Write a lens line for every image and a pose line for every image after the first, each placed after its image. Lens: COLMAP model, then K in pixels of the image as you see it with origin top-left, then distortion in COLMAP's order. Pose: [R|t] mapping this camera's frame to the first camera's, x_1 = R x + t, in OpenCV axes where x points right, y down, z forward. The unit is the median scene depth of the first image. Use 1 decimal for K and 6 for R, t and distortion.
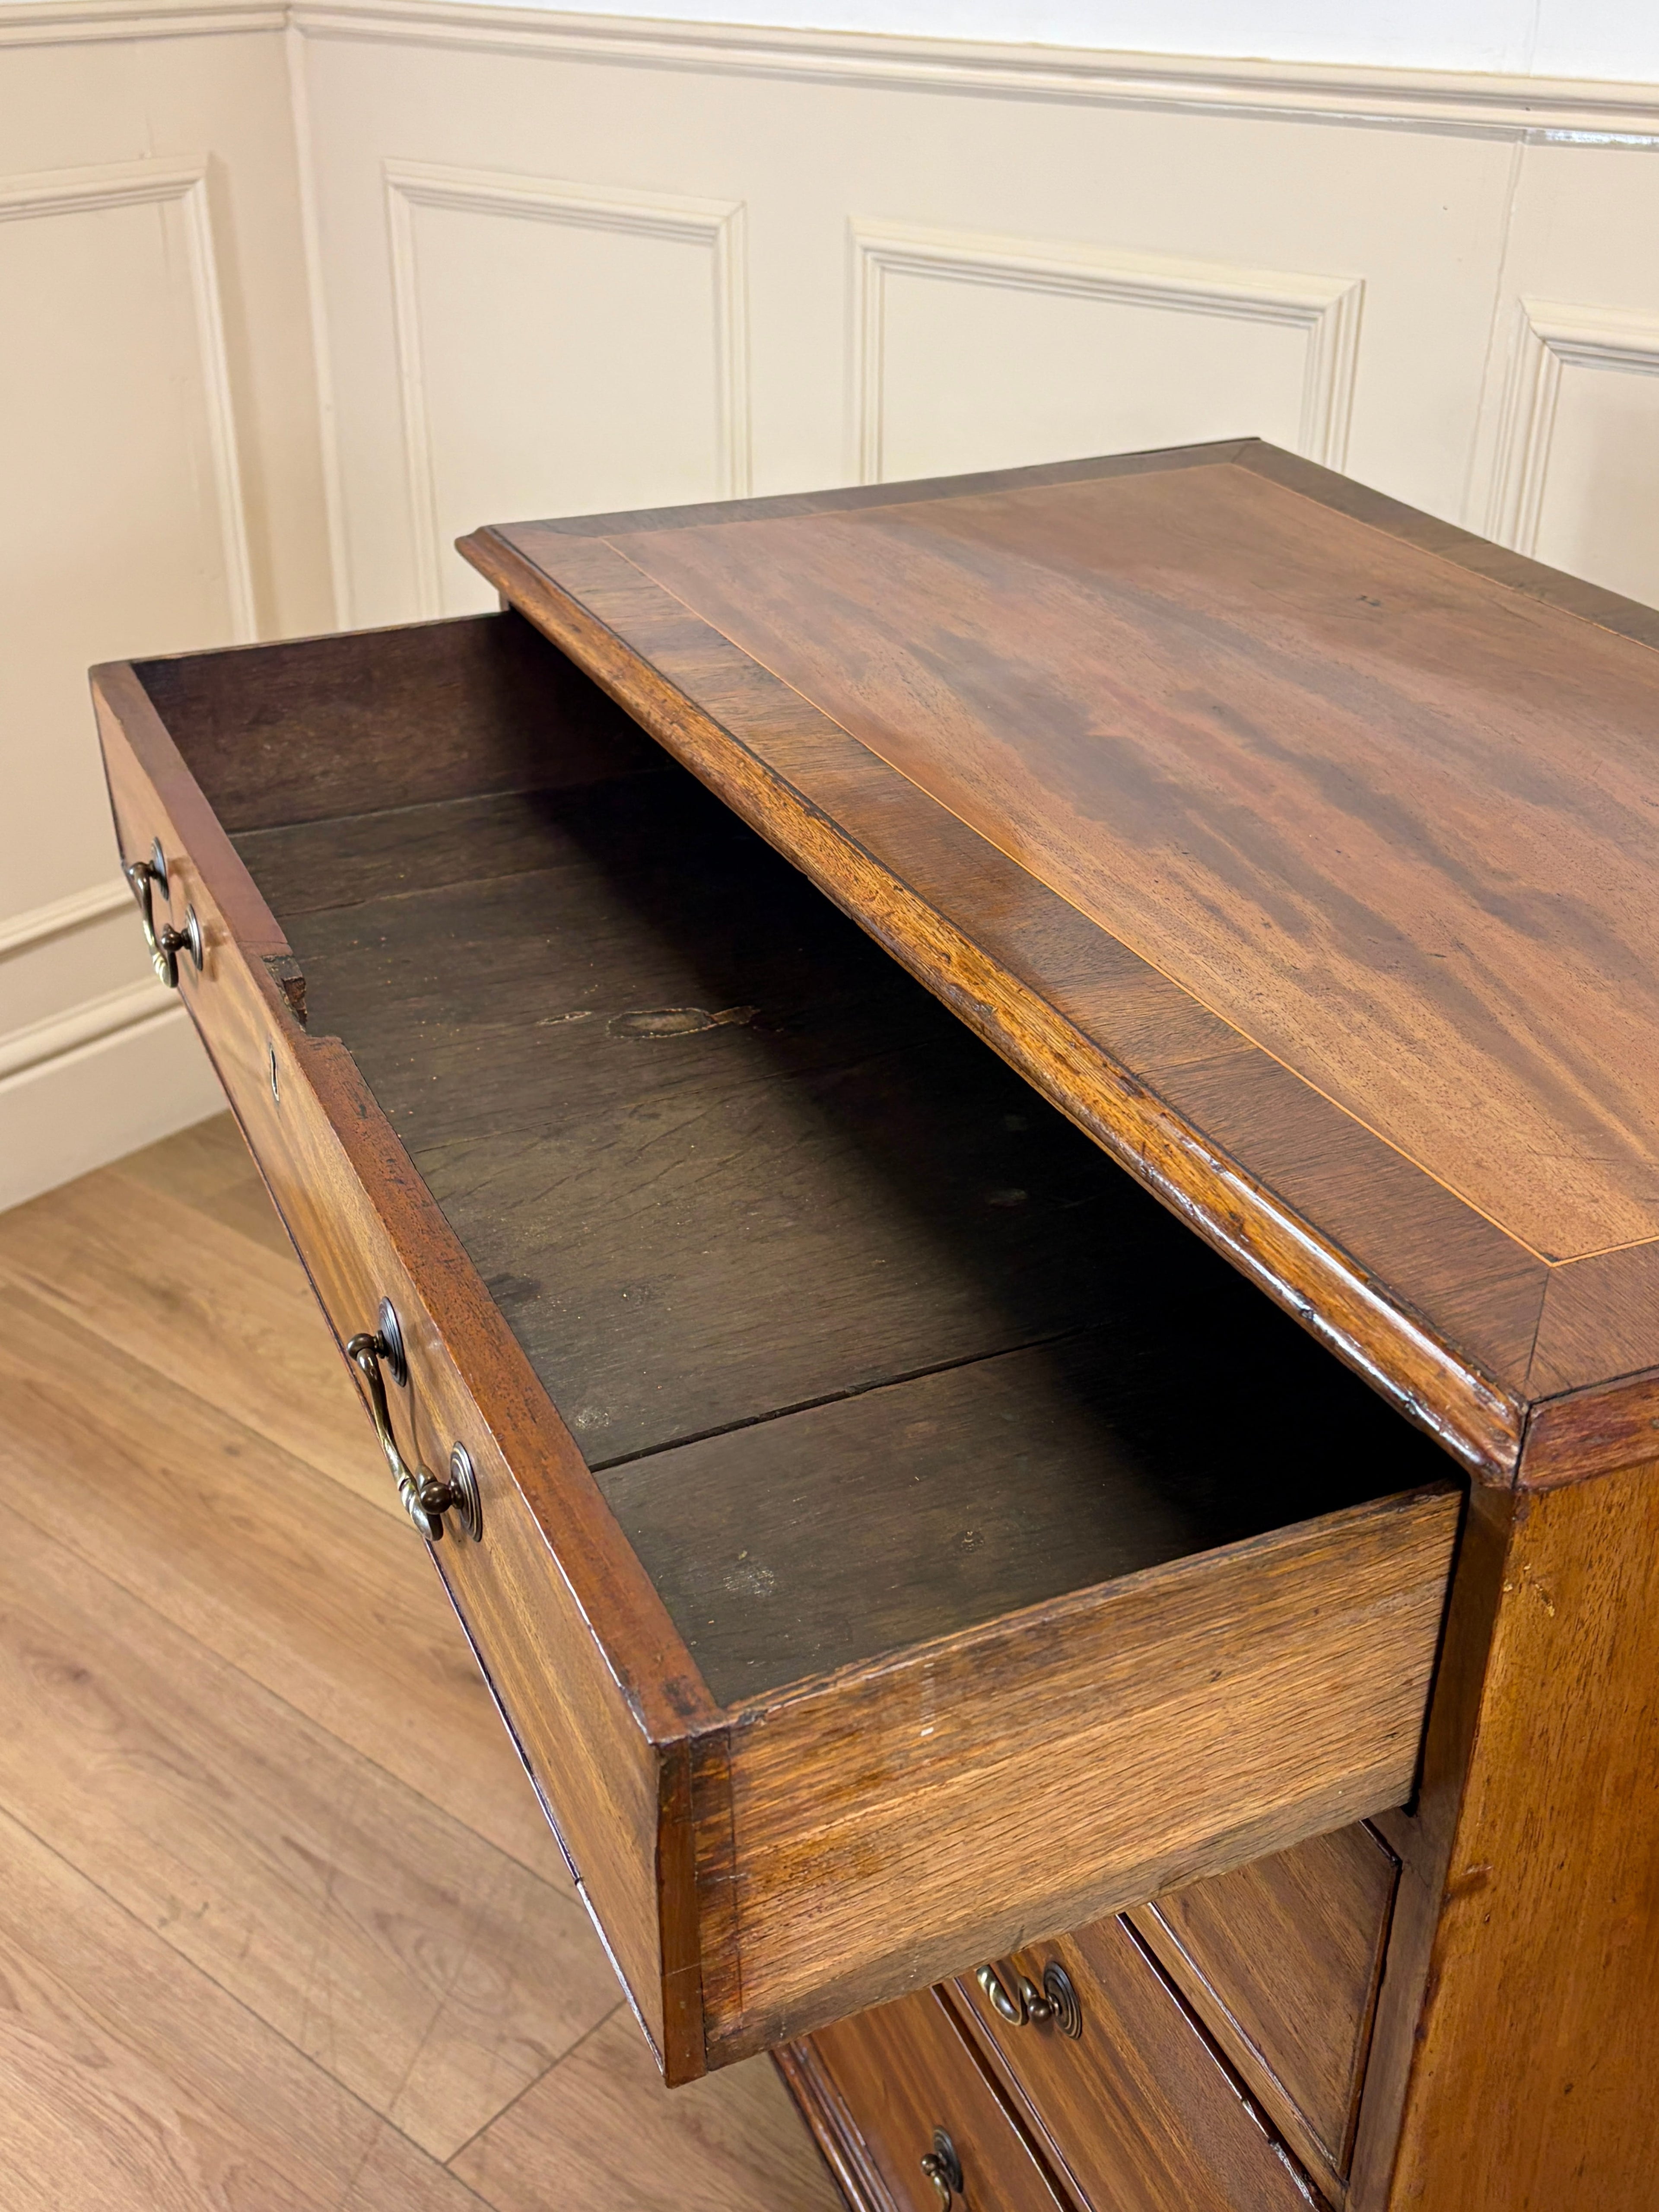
lens RADIAL K [[2363.8, 0, 790.9], [0, 2363.8, 1112.9], [0, 0, 1]] dist [0.100891, -0.229188]
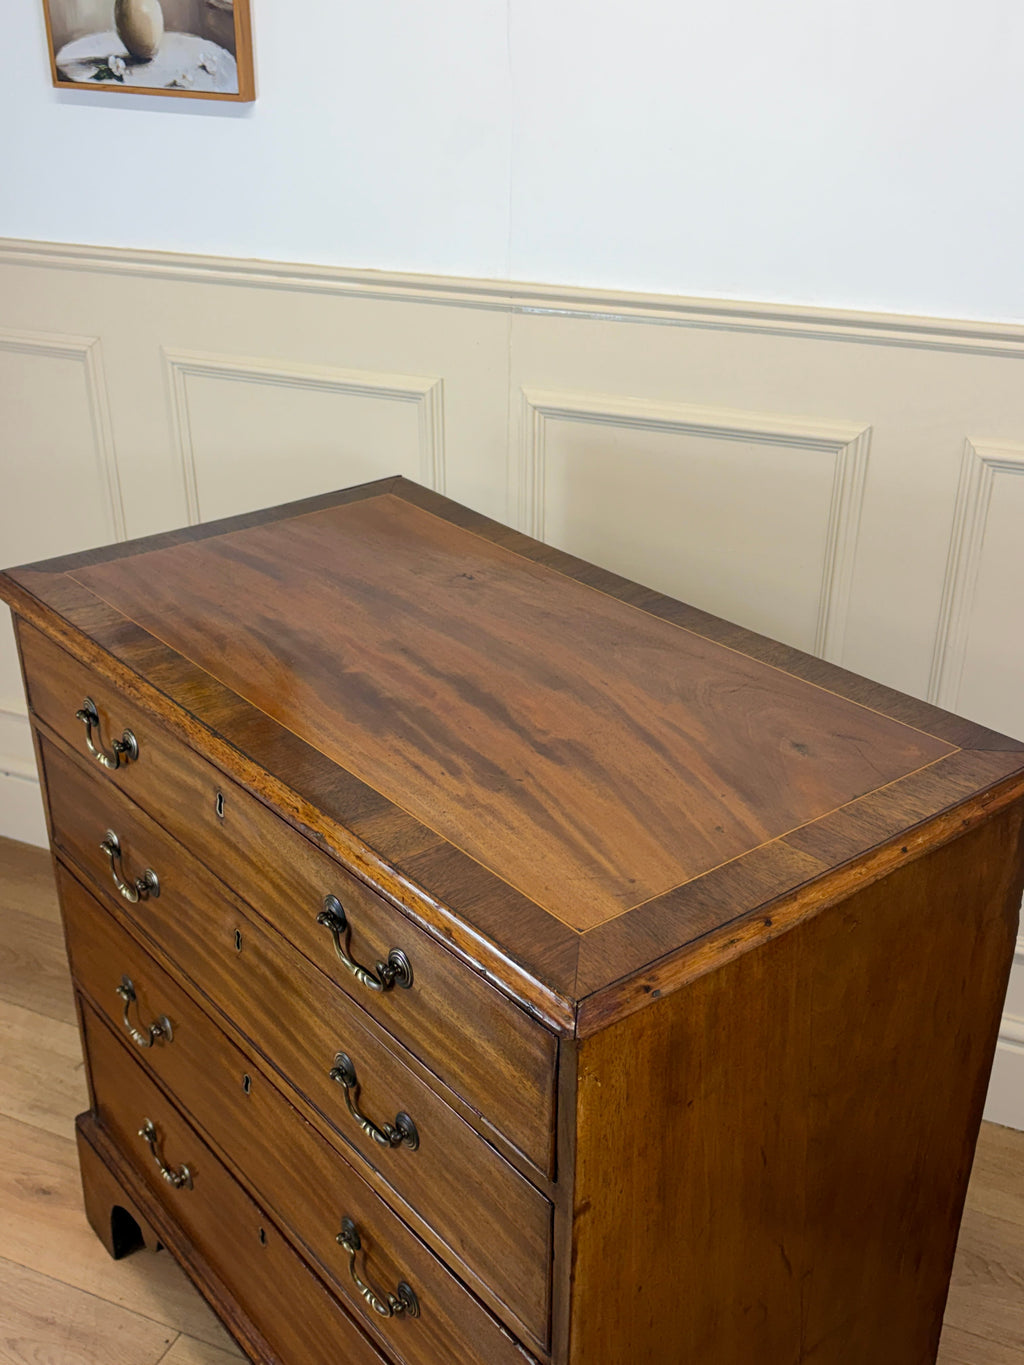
lens RADIAL K [[1449.6, 0, 490.6], [0, 1449.6, 705.1], [0, 0, 1]] dist [0.267115, -0.927504]
pose [[0.965845, -0.121533, 0.228854, -0.051454], [0.129531, 0.991370, -0.020200, -0.106919], [-0.224424, 0.049154, 0.973251, -0.294851]]
